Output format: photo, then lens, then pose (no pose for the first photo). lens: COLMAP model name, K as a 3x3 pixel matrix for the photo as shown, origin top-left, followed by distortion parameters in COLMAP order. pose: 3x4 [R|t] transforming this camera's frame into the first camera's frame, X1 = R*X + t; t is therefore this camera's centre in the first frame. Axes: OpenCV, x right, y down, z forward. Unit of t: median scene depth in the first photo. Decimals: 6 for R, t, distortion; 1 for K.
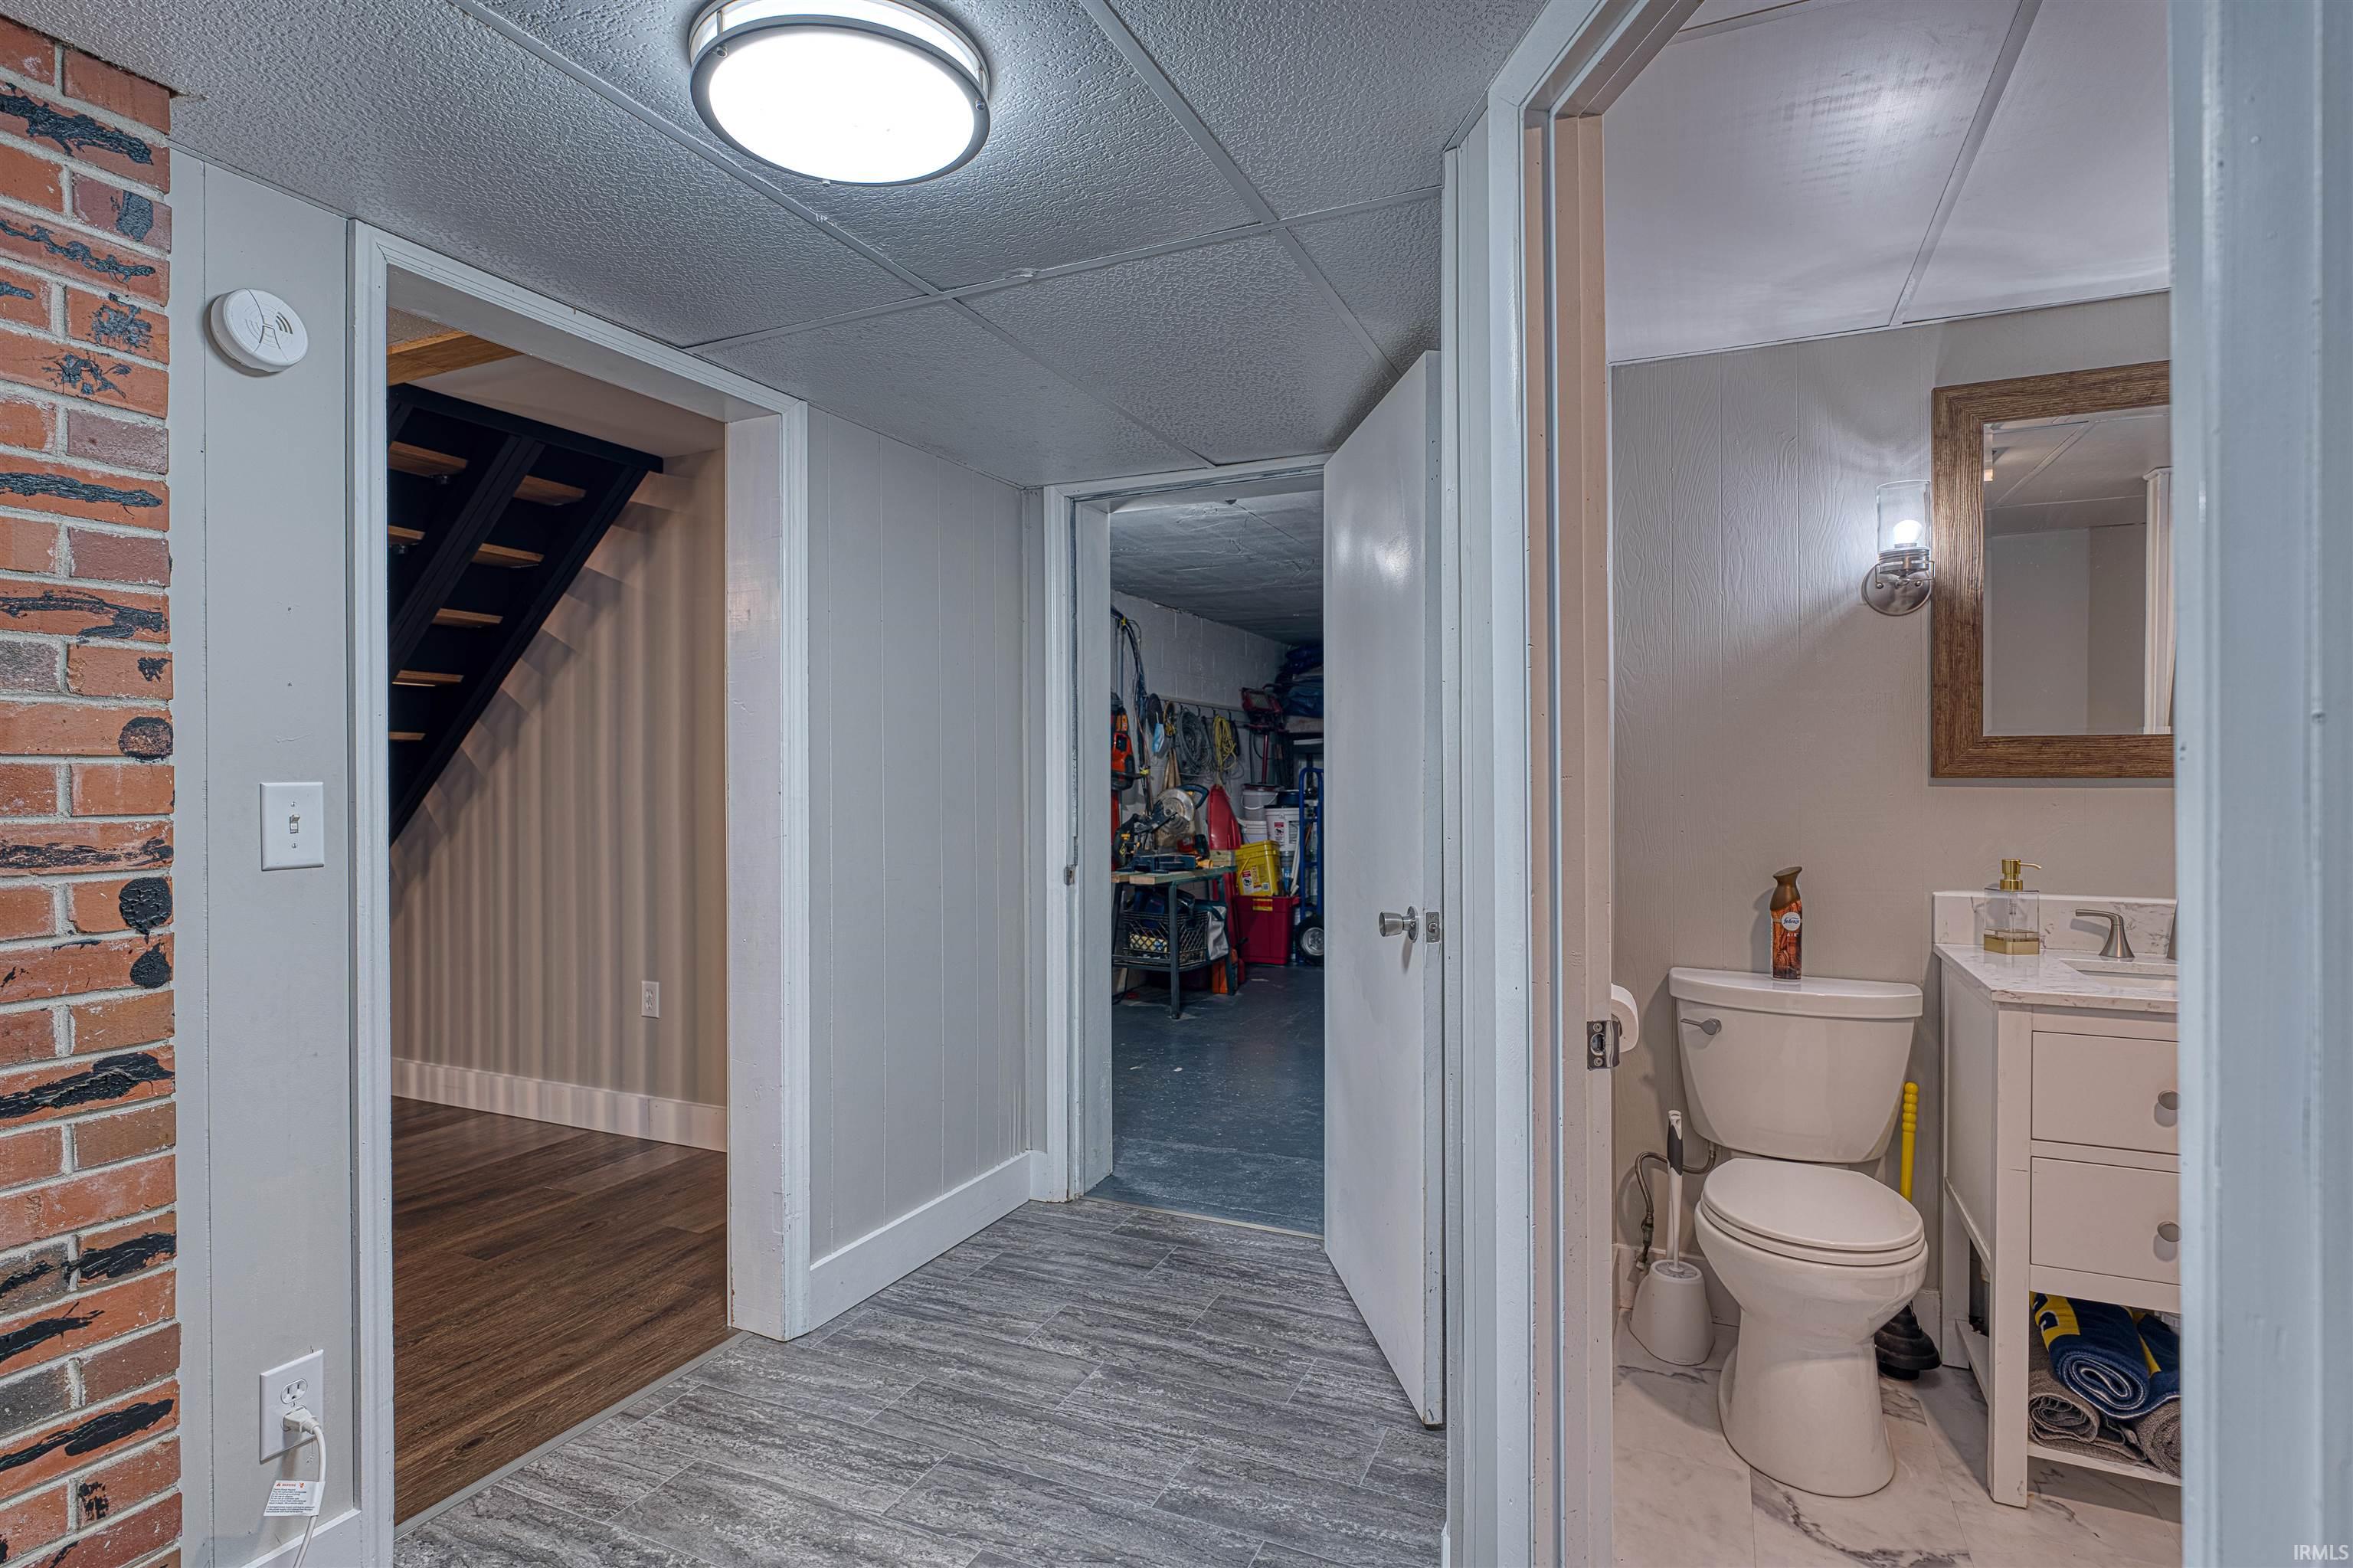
lens RADIAL K [[1177.4, 0, 1129.5], [0, 1177.4, 780.3], [0, 0, 1]] dist [-0.003474, -0.000595]
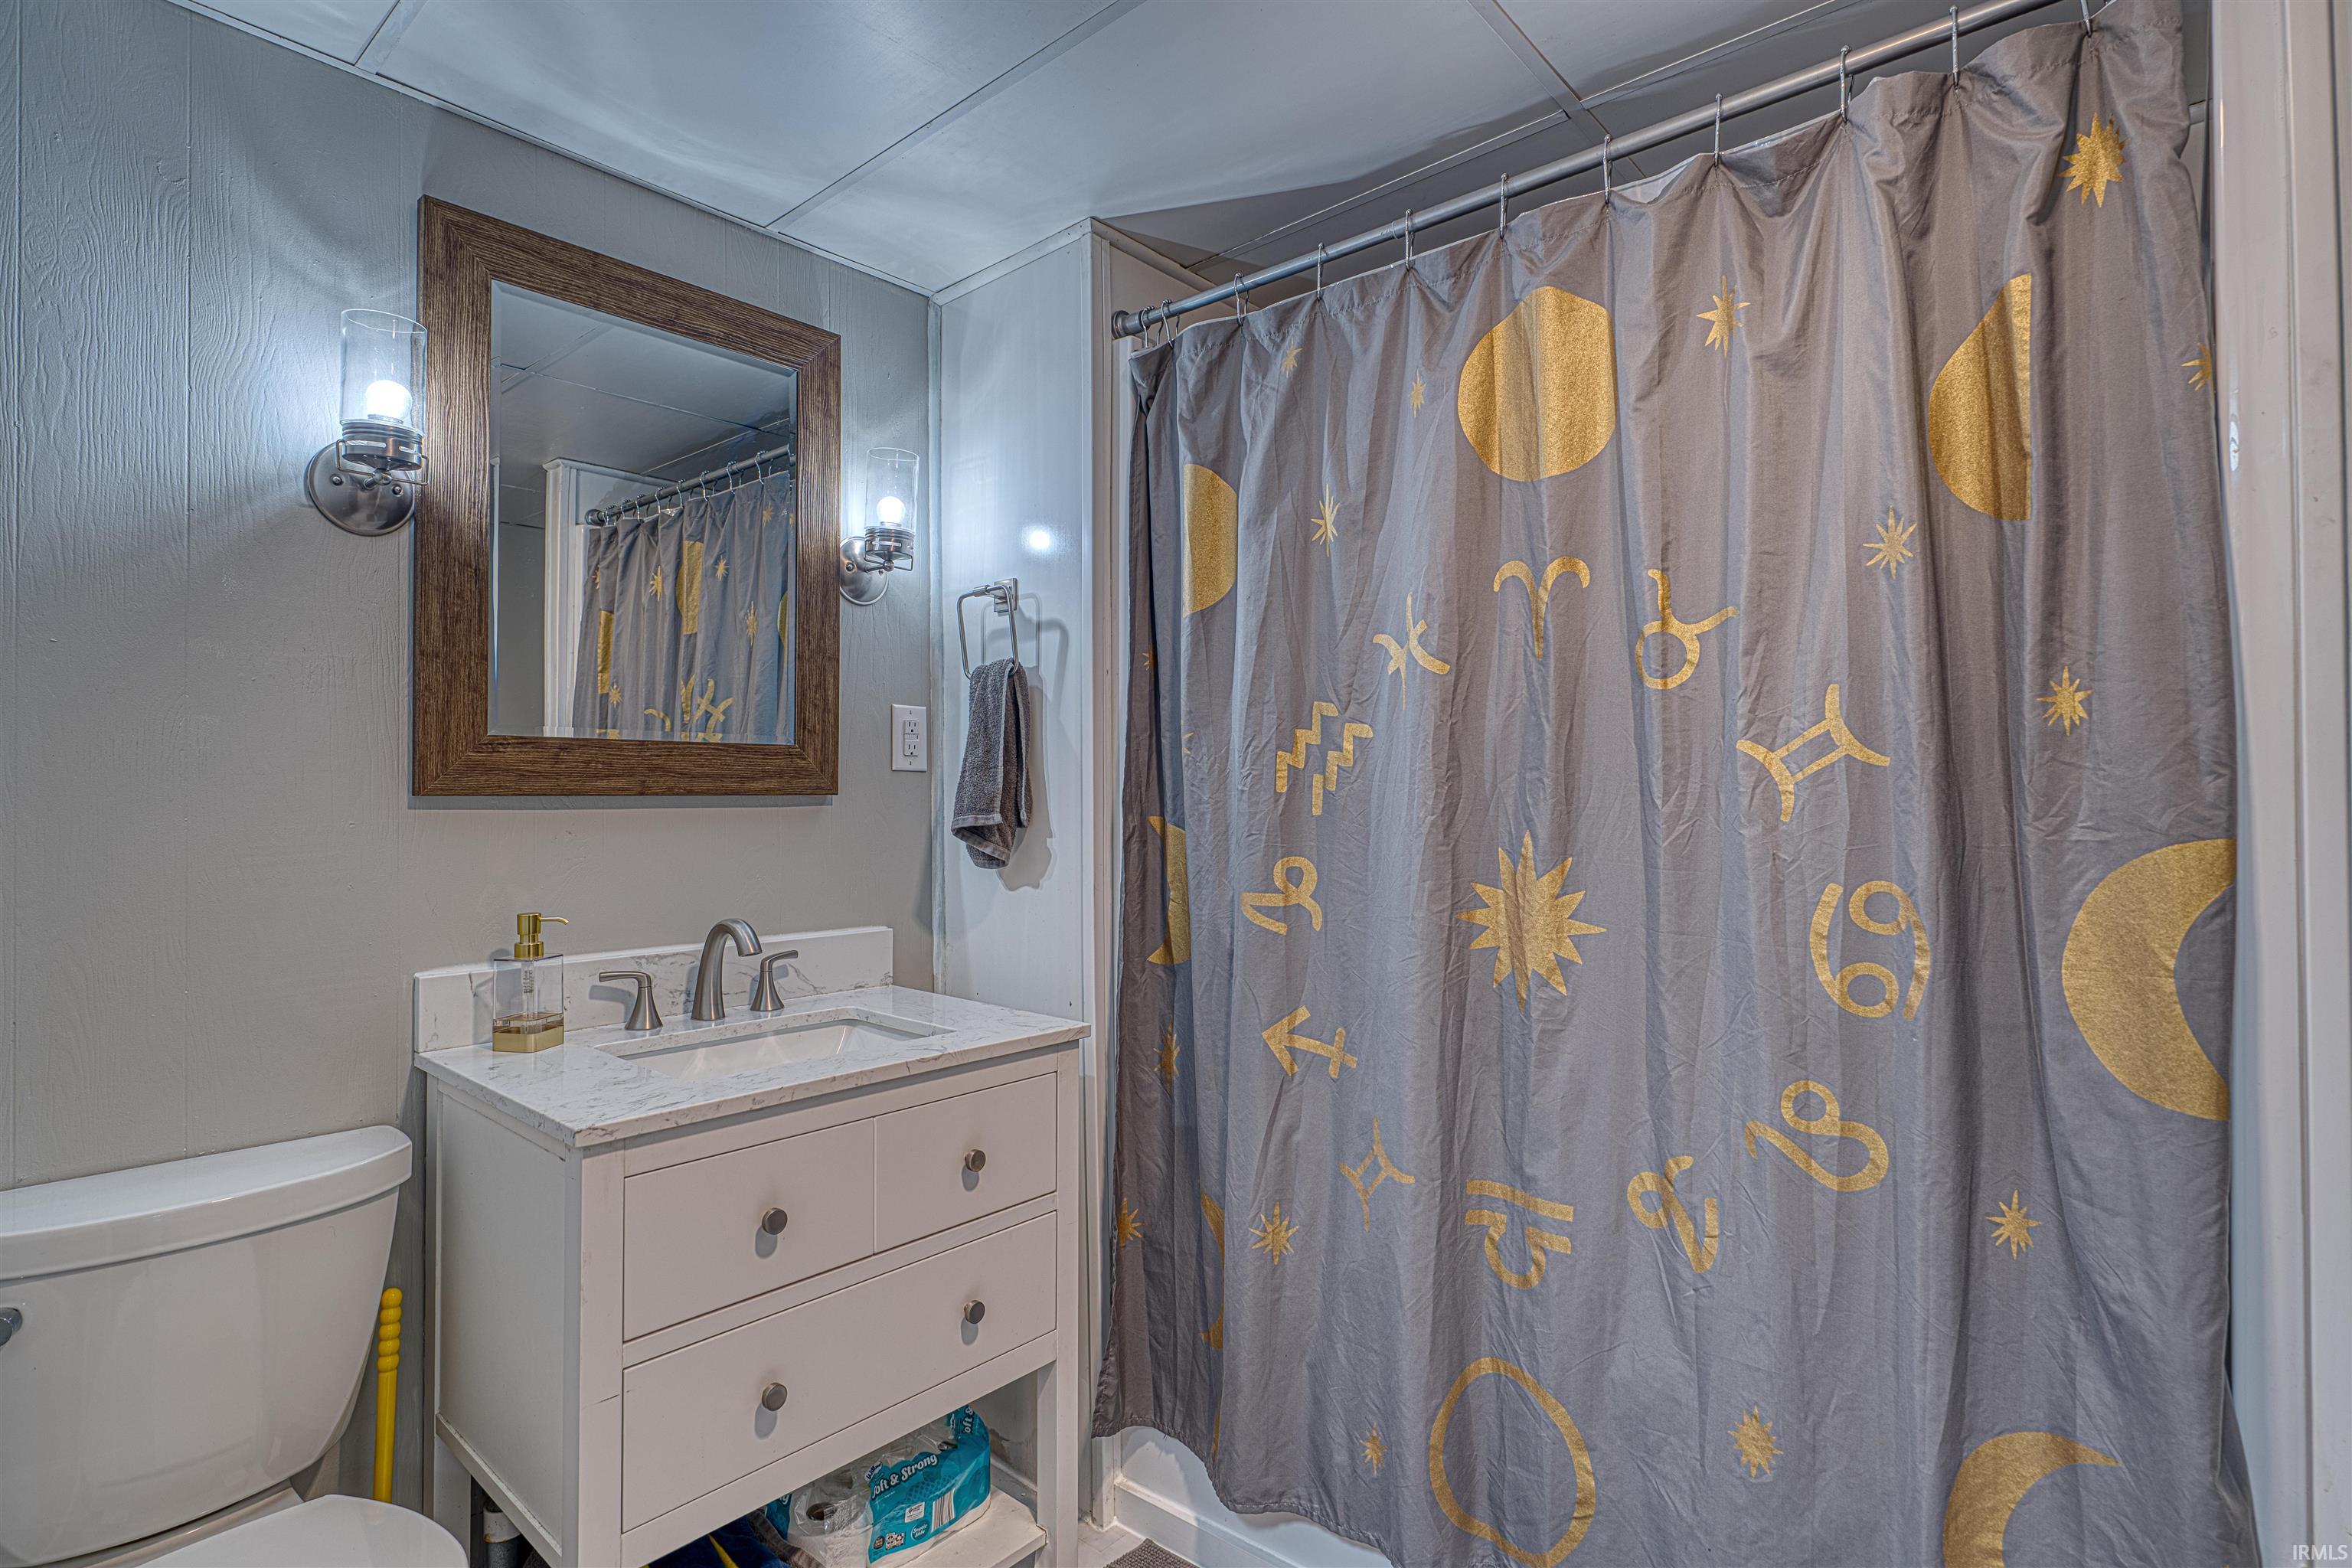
lens RADIAL K [[1176.9, 0, 1129.0], [0, 1176.9, 780.3], [0, 0, 1]] dist [-0.003474, -0.000595]
pose [[0.275720, 0.013516, 0.961143, 0.174757], [0.005268, 0.999865, -0.015572, 0.001450], [-0.961224, 0.009357, 0.275611, 0.453609]]
